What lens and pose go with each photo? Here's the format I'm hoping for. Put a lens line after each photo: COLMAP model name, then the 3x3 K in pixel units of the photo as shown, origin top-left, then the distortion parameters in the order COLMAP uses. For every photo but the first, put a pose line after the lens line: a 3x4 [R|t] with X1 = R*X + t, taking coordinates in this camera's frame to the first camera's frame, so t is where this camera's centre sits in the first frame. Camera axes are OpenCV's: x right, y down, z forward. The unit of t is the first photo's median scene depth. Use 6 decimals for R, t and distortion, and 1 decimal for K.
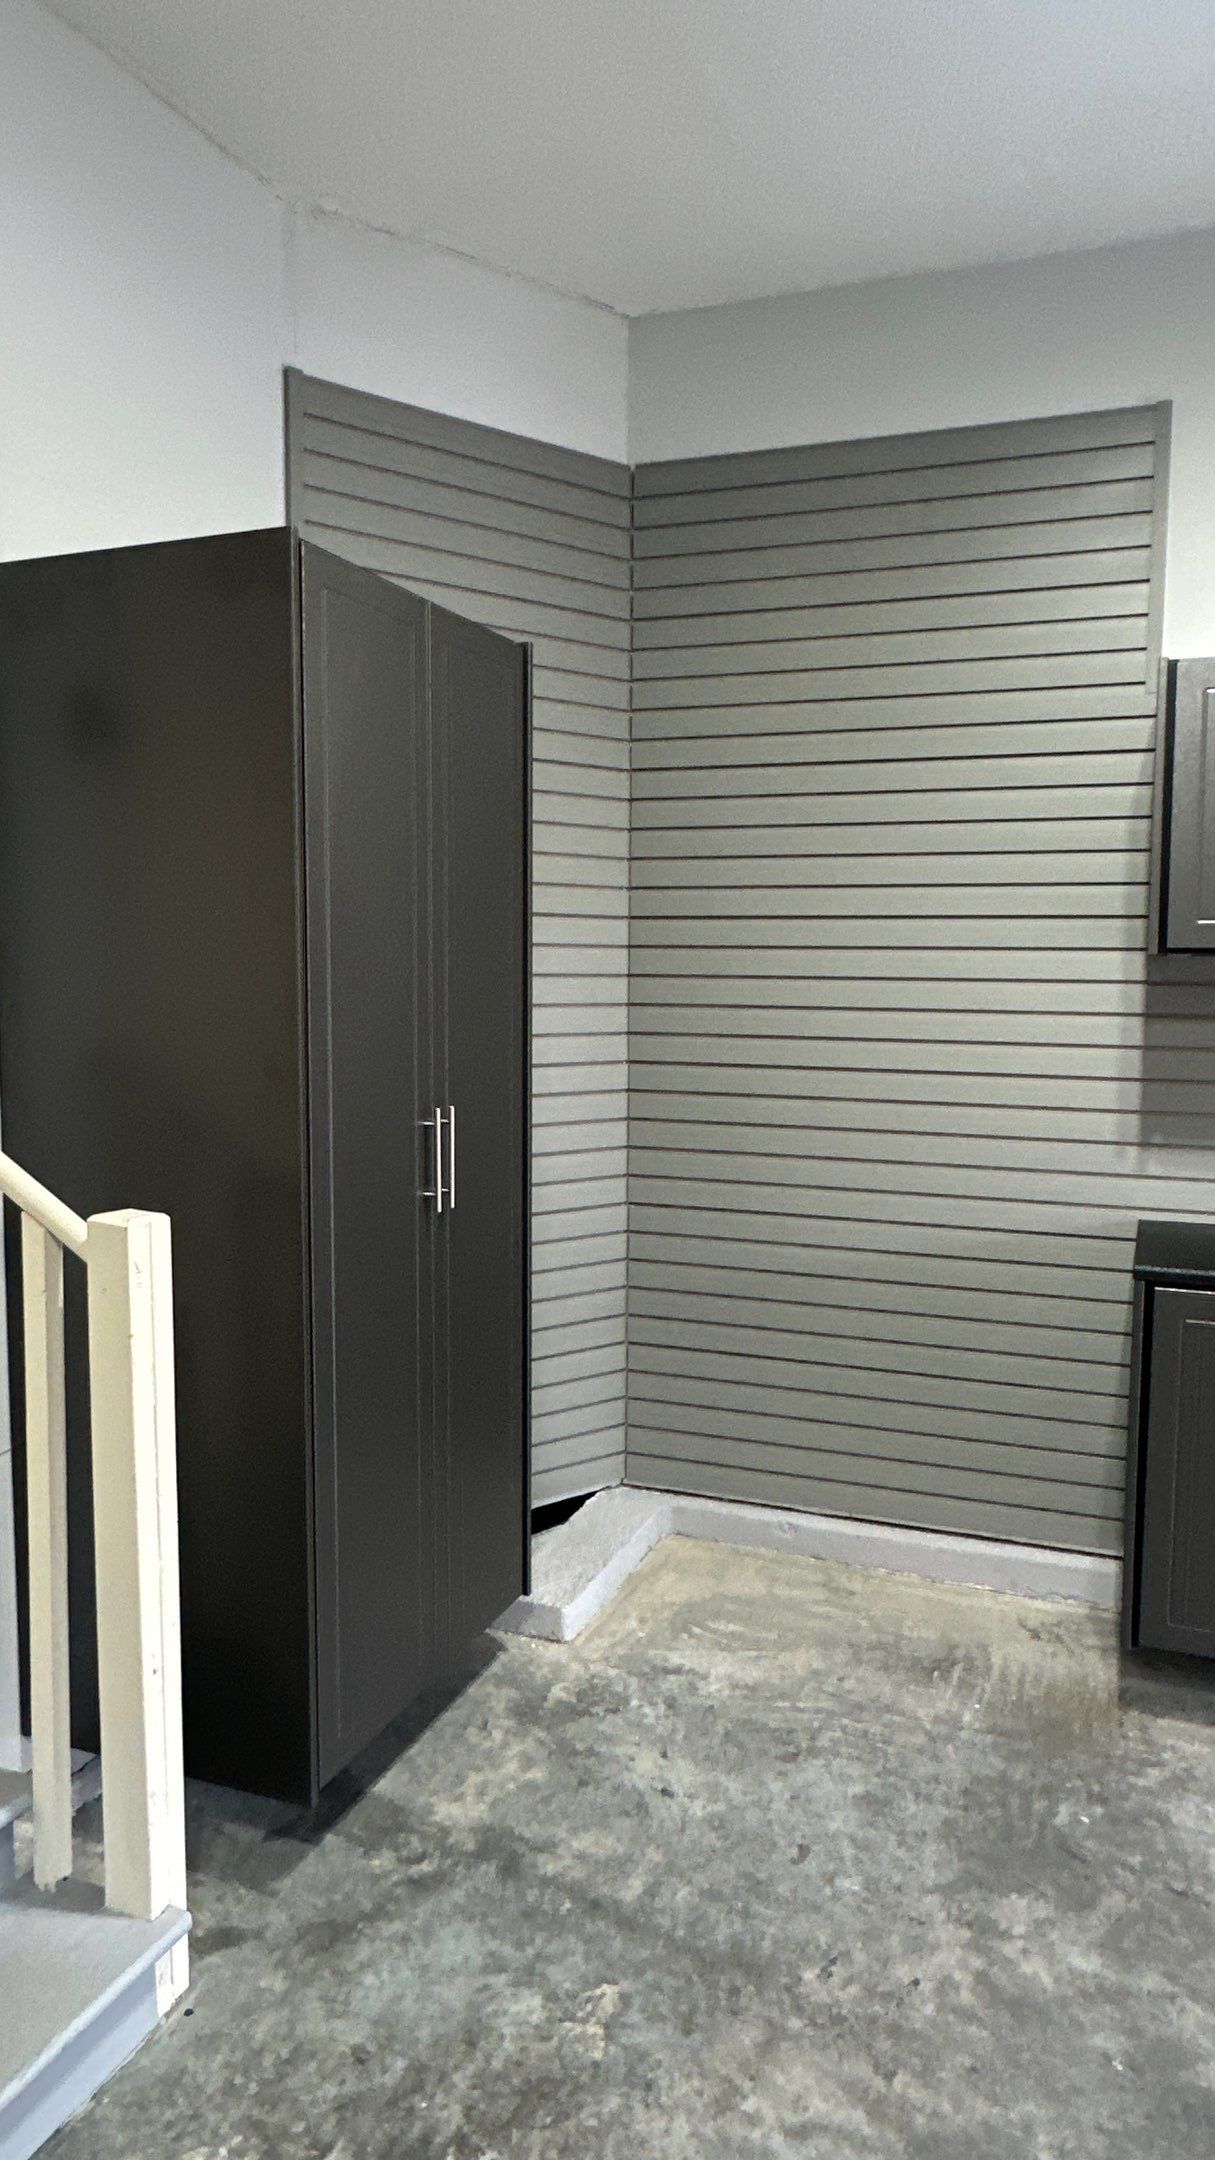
lens RADIAL K [[1444.0, 0, 611.6], [0, 1444.0, 1082.8], [0, 0, 1]] dist [-0.004827, 0.004749]
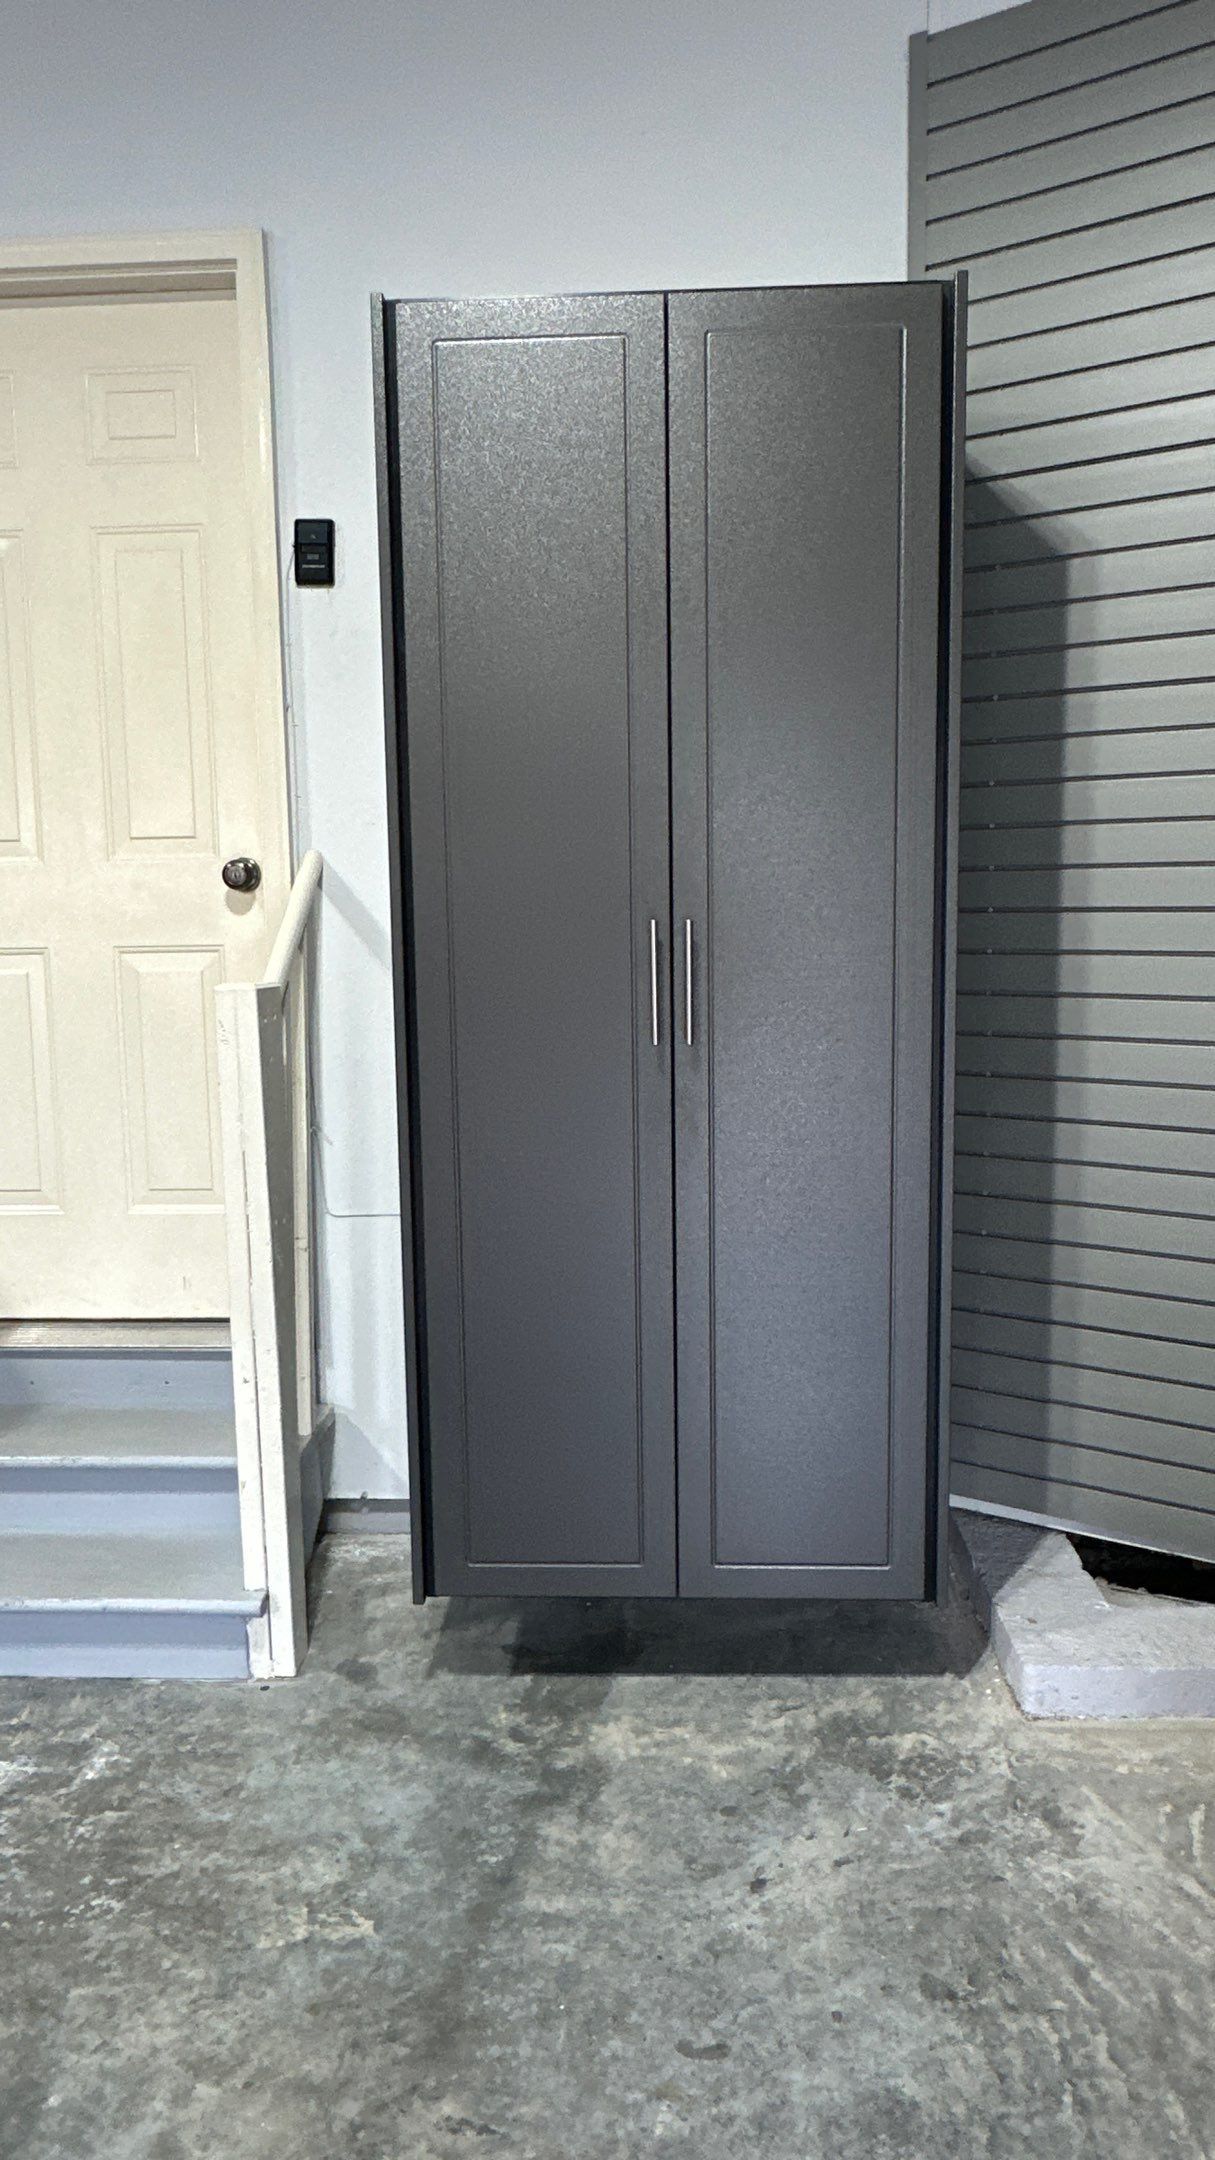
lens RADIAL K [[1444.0, 0, 606.0], [0, 1444.0, 1087.6], [0, 0, 1]] dist [-0.004827, 0.004749]
pose [[0.318908, 0.108485, -0.941557, 0.577876], [-0.062343, 0.993677, 0.093375, 0.032105], [0.945733, 0.028922, 0.323655, 0.612330]]
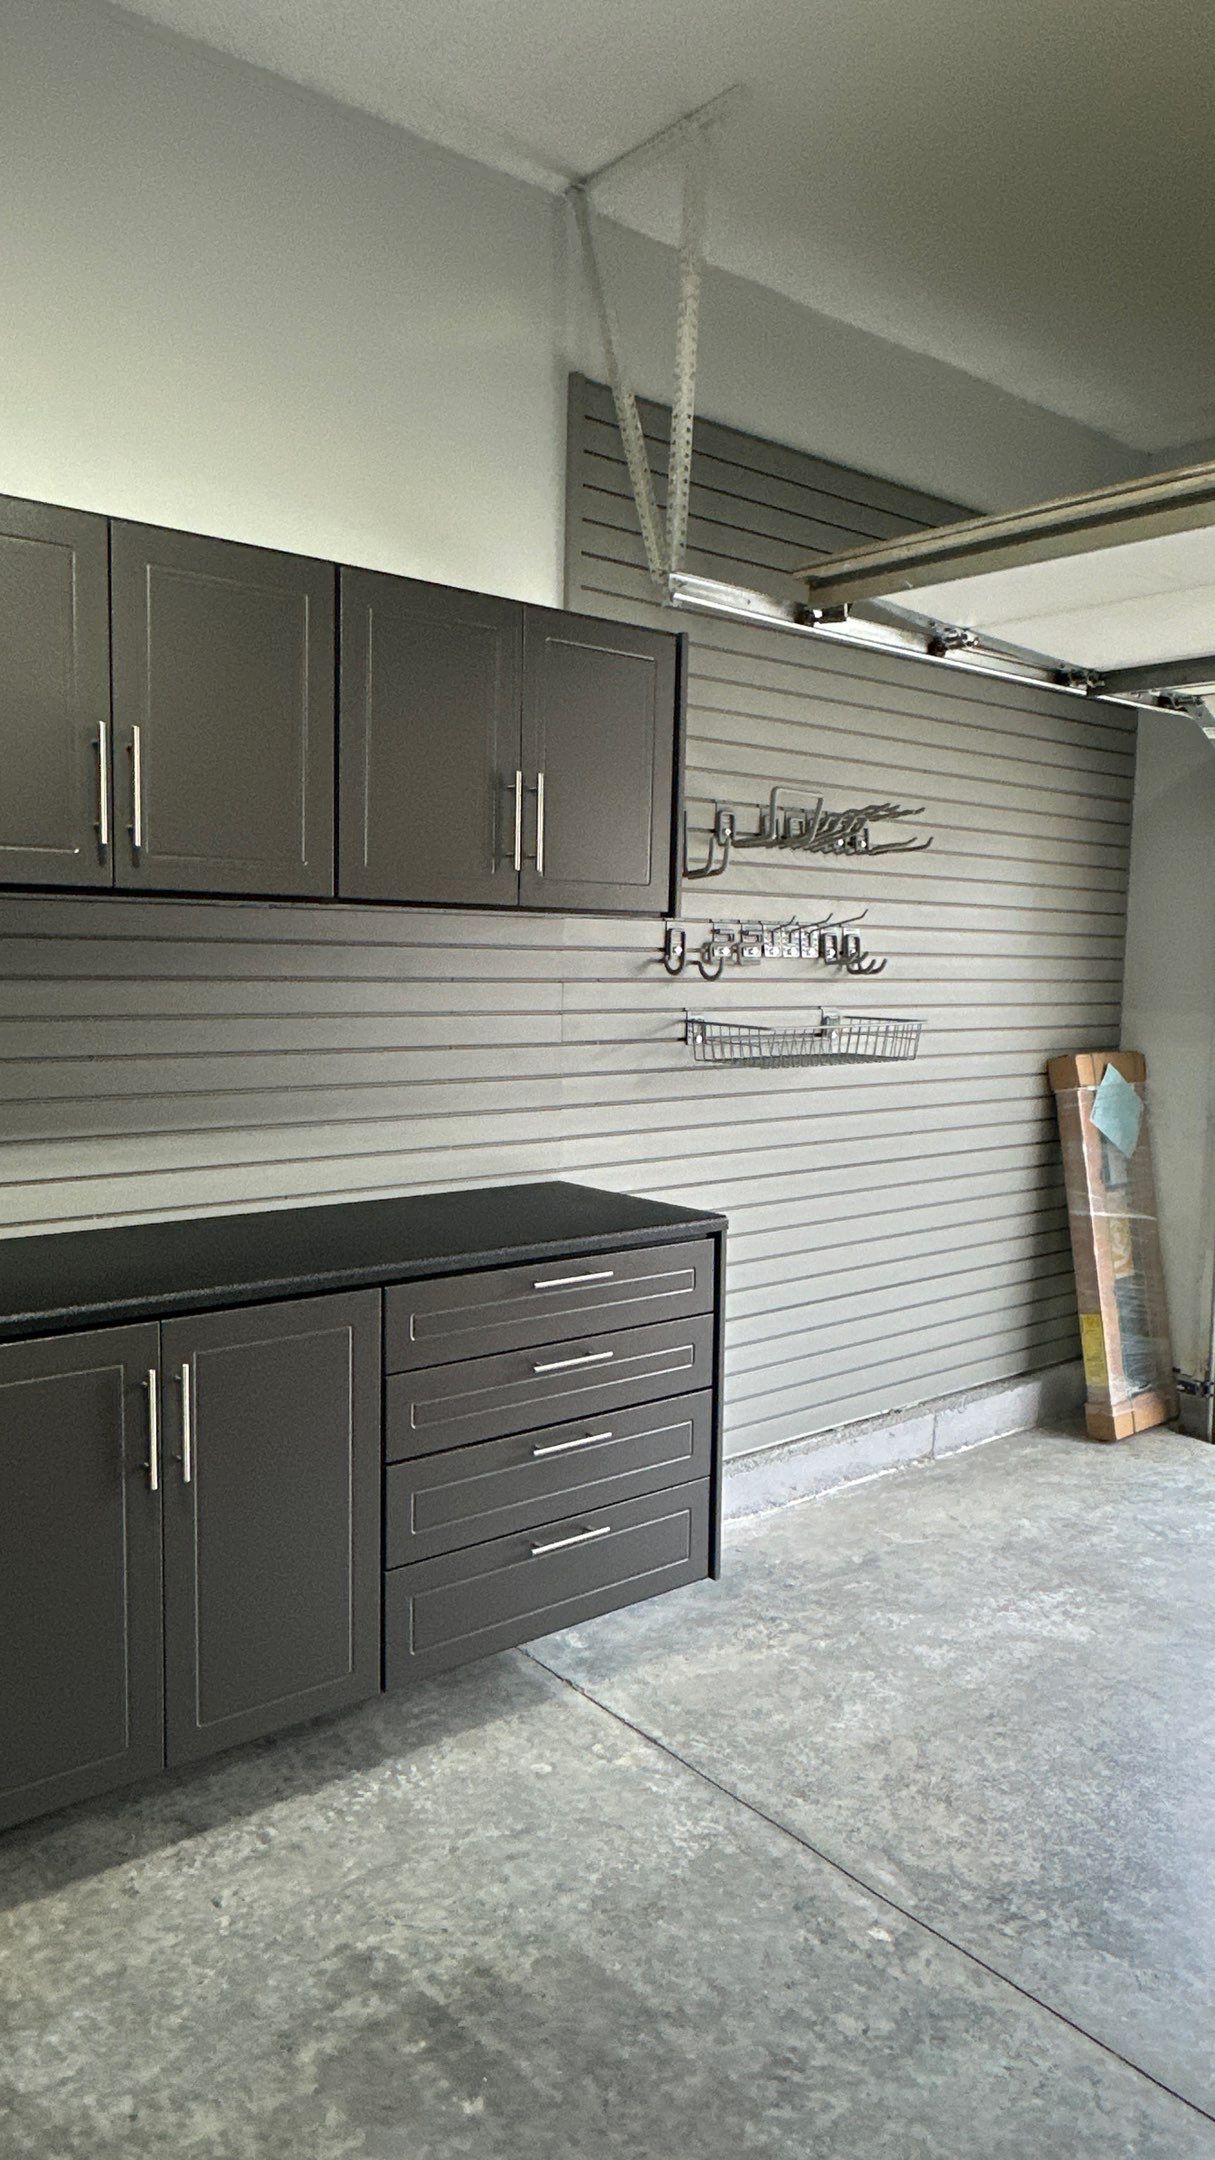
lens RADIAL K [[1444.0, 0, 605.5], [0, 1444.0, 1084.1], [0, 0, 1]] dist [-0.004827, 0.004749]
pose [[0.494400, -0.079147, 0.865624, -0.044151], [0.056674, 0.996662, 0.058759, -0.013437], [-0.867385, 0.020008, 0.497235, 0.330876]]
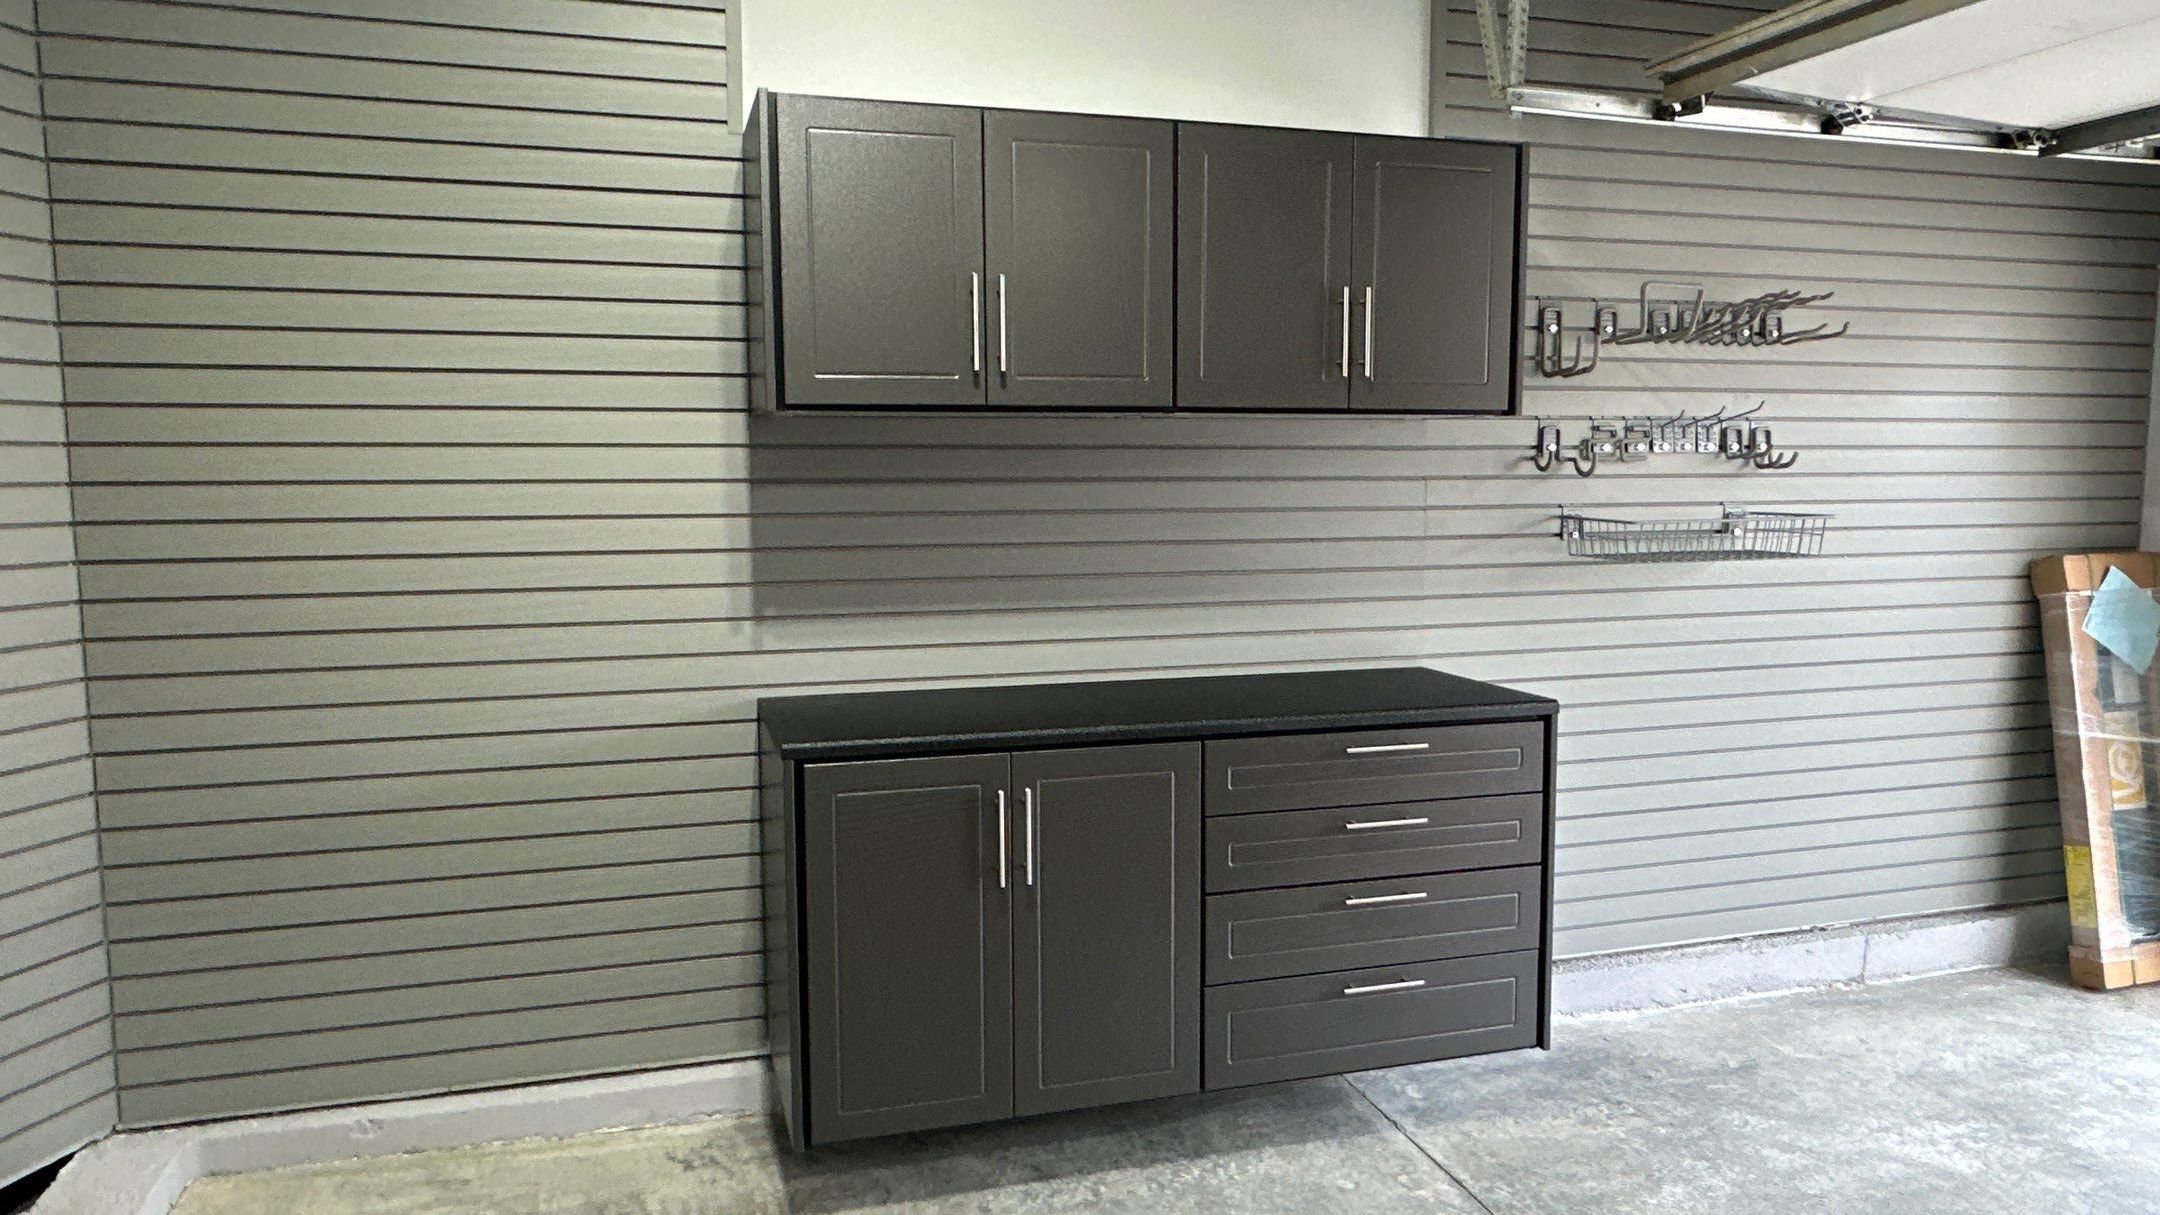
lens RADIAL K [[1444.0, 0, 1086.4], [0, 1444.0, 608.1], [0, 0, 1]] dist [-0.004827, 0.004749]
pose [[0.788872, -0.073135, 0.610191, -0.041509], [0.060408, 0.997313, 0.041437, 0.011479], [-0.611582, 0.004172, 0.791170, 0.139720]]
